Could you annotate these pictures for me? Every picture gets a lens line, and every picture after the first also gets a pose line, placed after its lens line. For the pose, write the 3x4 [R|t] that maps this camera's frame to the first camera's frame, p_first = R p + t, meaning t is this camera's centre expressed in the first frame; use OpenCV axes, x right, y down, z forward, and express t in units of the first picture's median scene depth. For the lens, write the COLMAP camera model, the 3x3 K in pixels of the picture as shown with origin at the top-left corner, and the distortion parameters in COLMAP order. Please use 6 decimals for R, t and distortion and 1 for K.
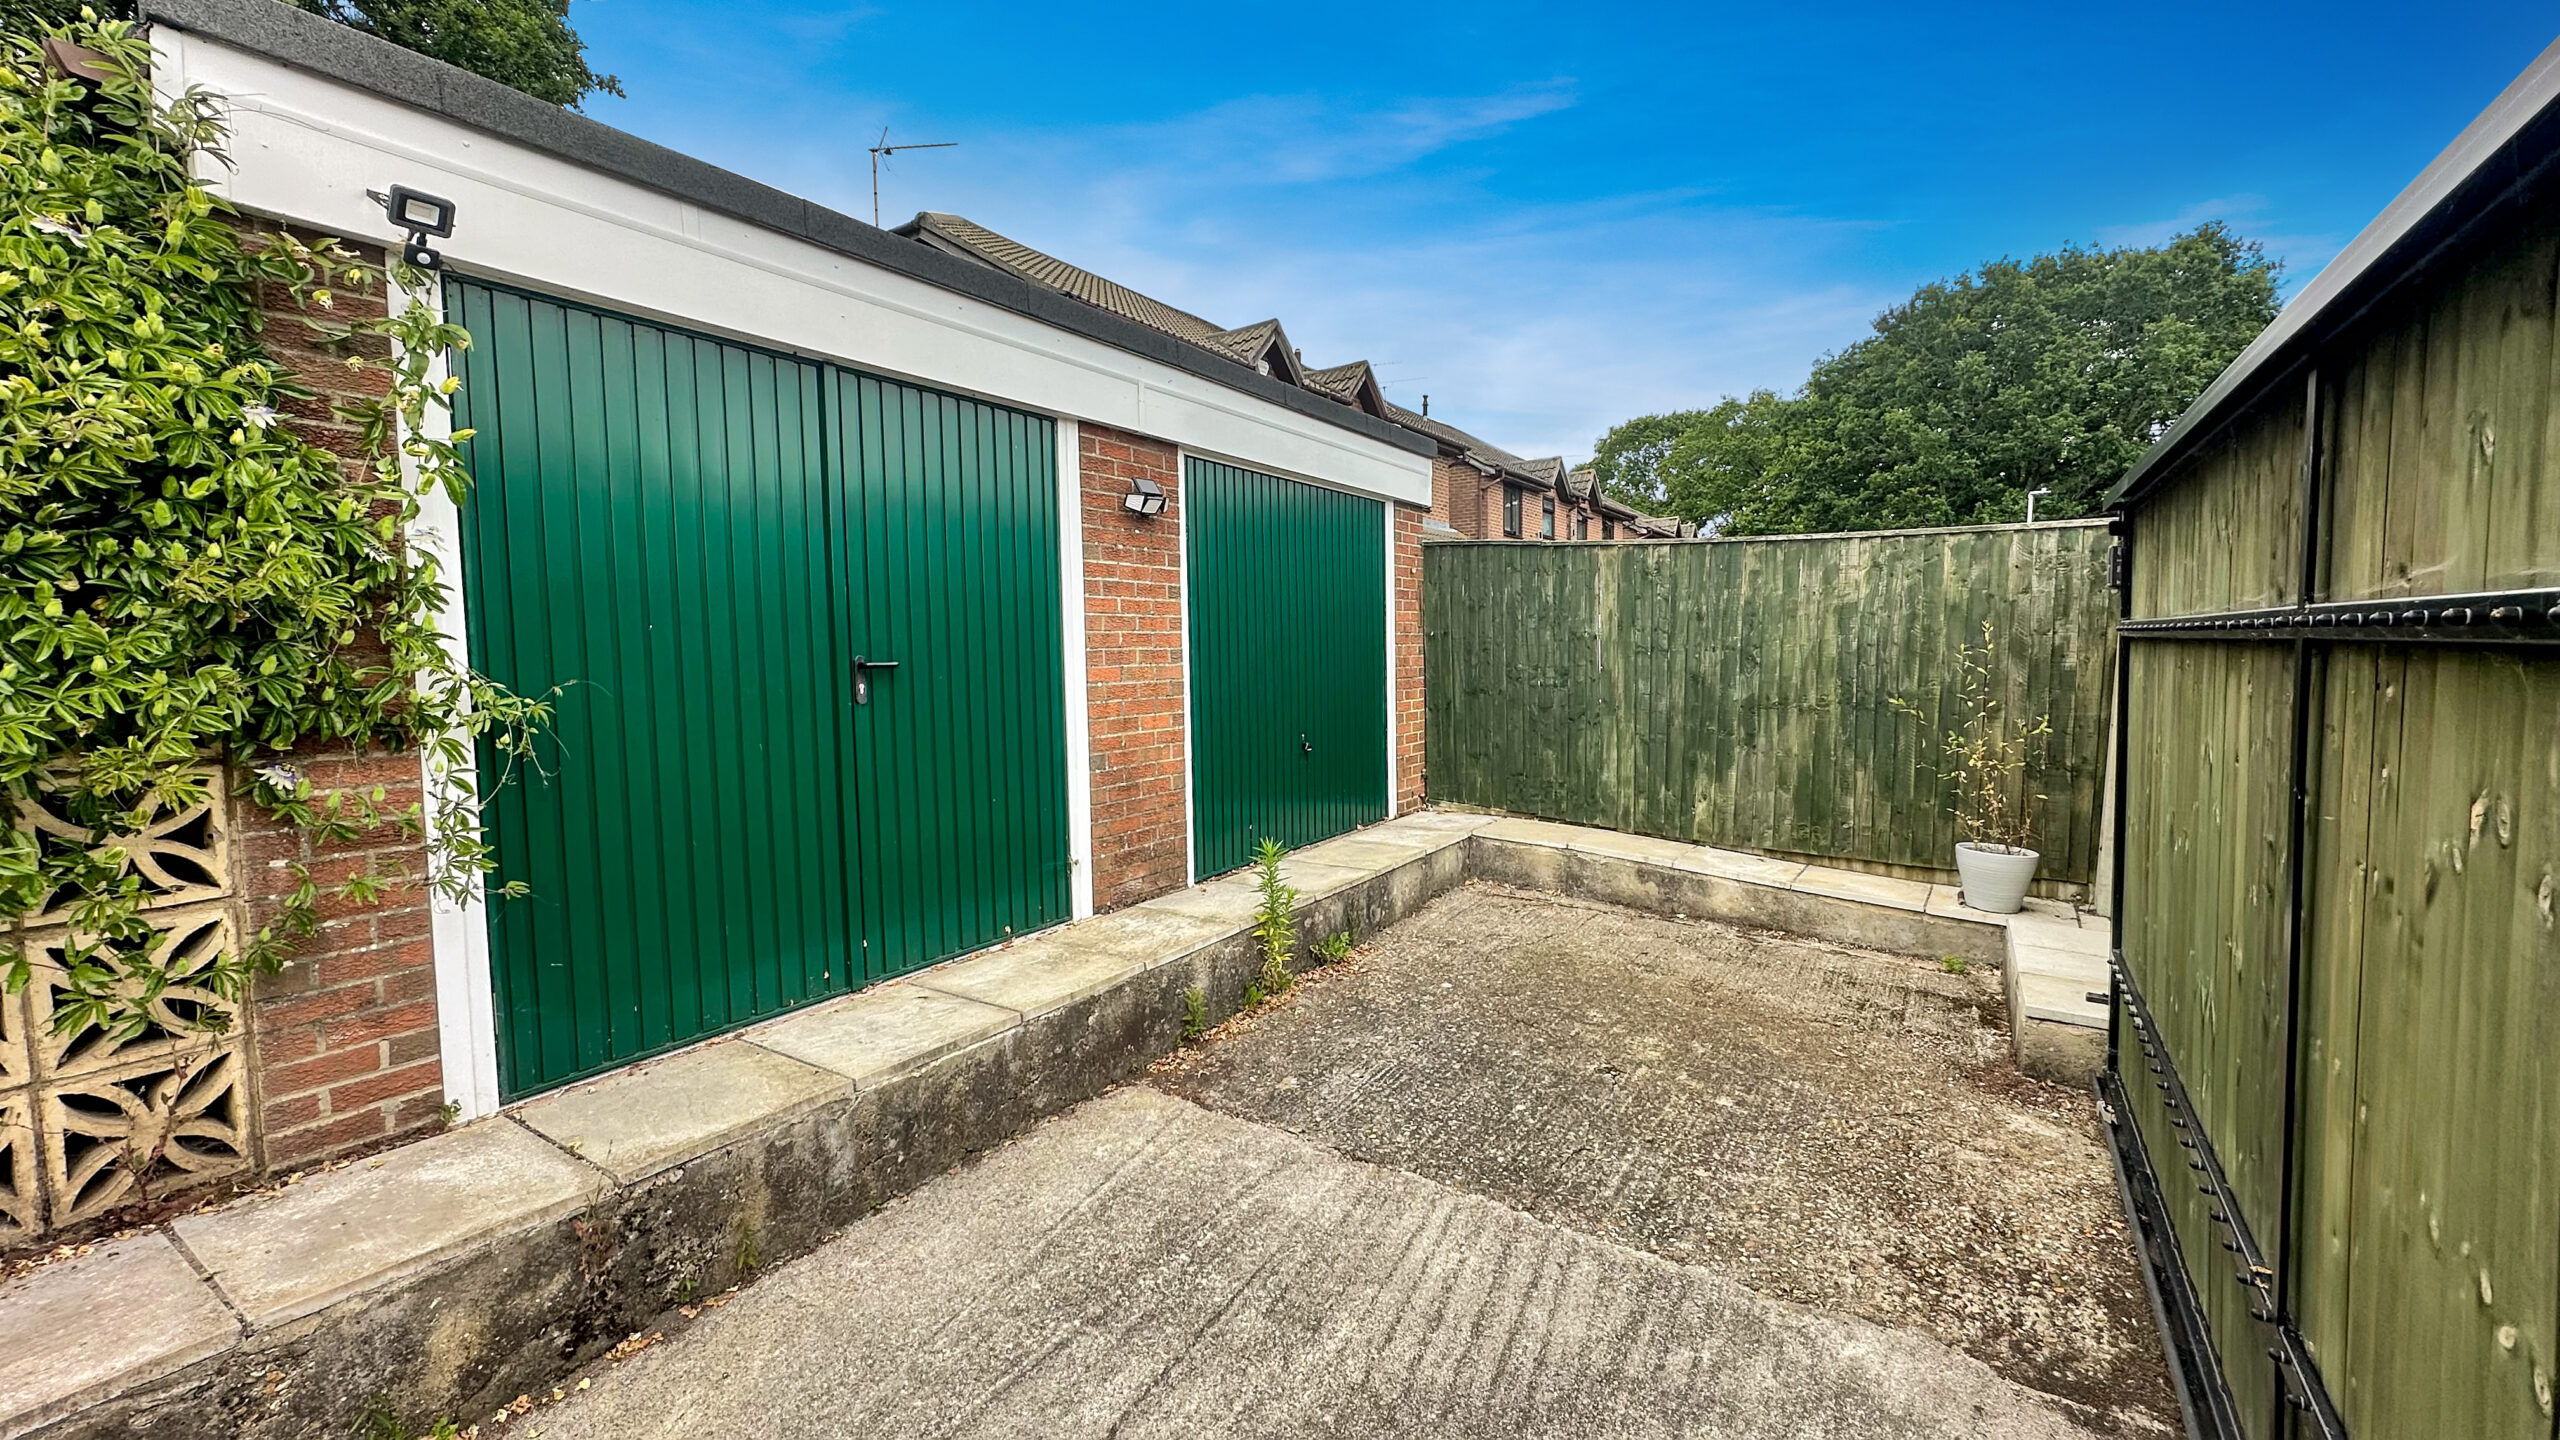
lens RADIAL K [[1007.2, 0, 1280.0], [0, 1007.2, 720.0], [0, 0, 1]] dist [-0.002612, 0.008886]
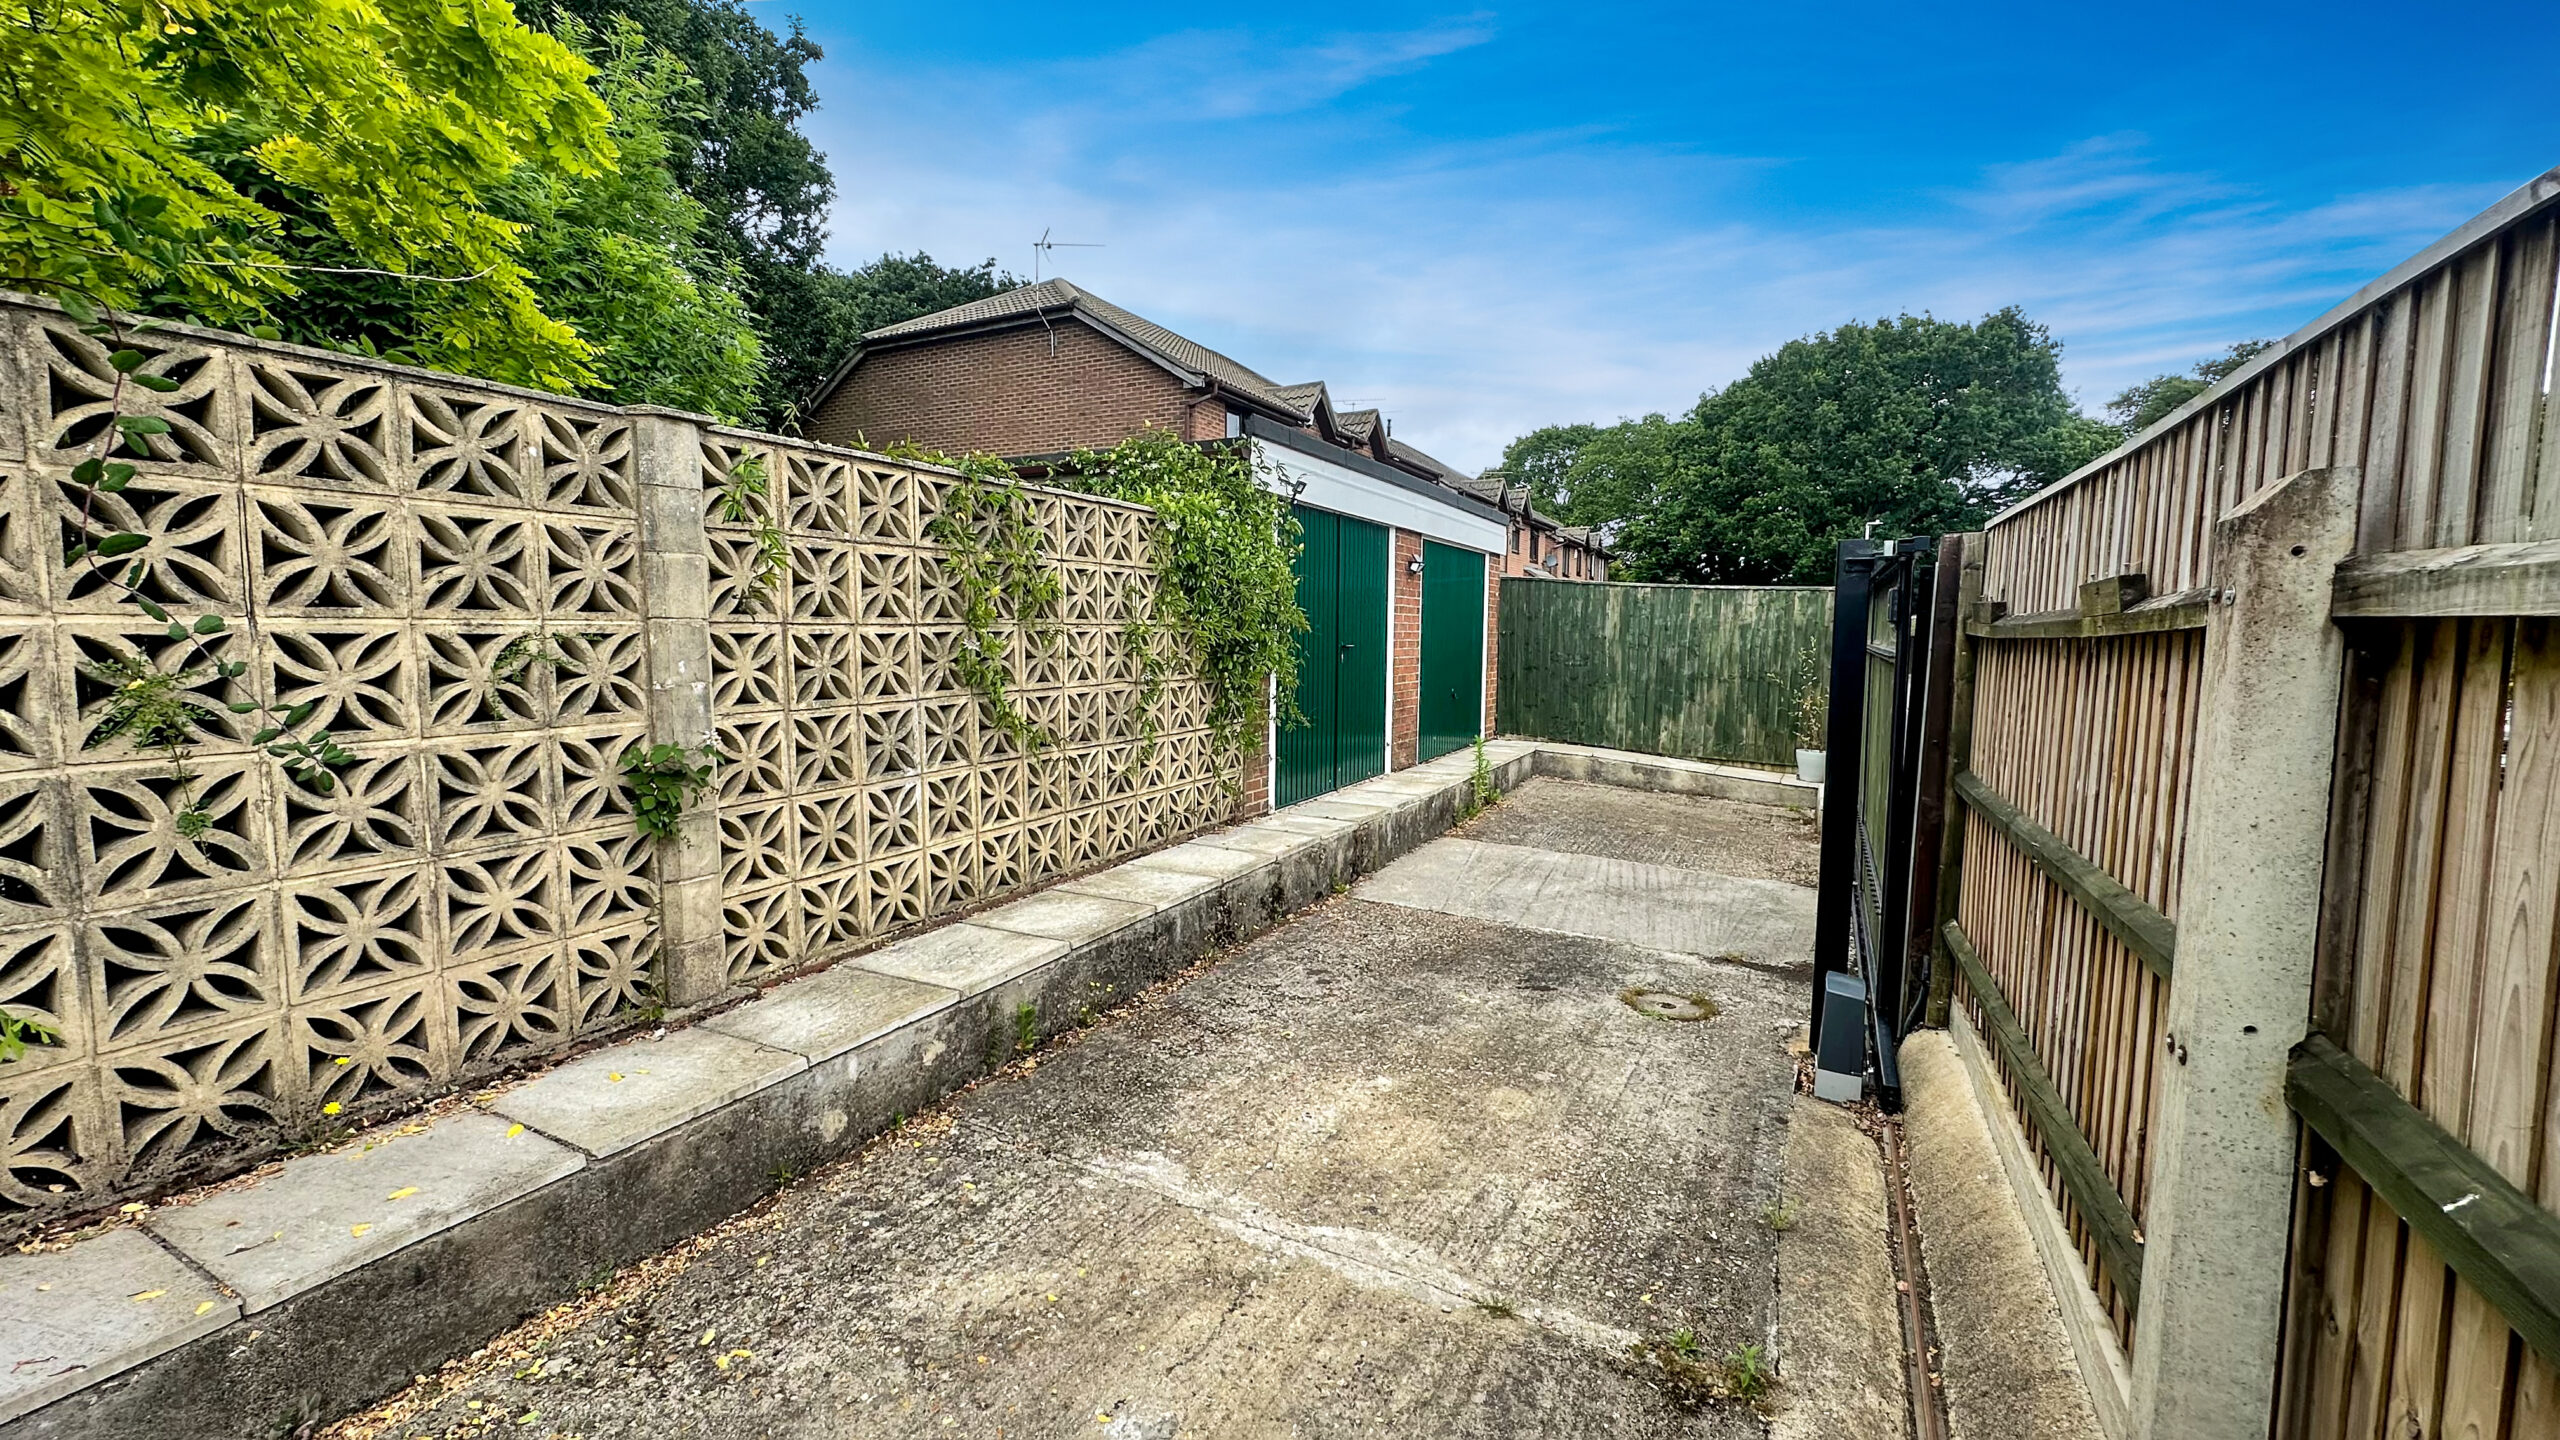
lens RADIAL K [[1007.2, 0, 1280.0], [0, 1007.2, 720.0], [0, 0, 1]] dist [-0.002612, 0.008886]
pose [[0.994142, 0.016755, 0.106780, -0.428926], [-0.018689, 0.999678, 0.017140, 0.040518], [-0.106458, -0.019035, 0.994135, -0.669561]]
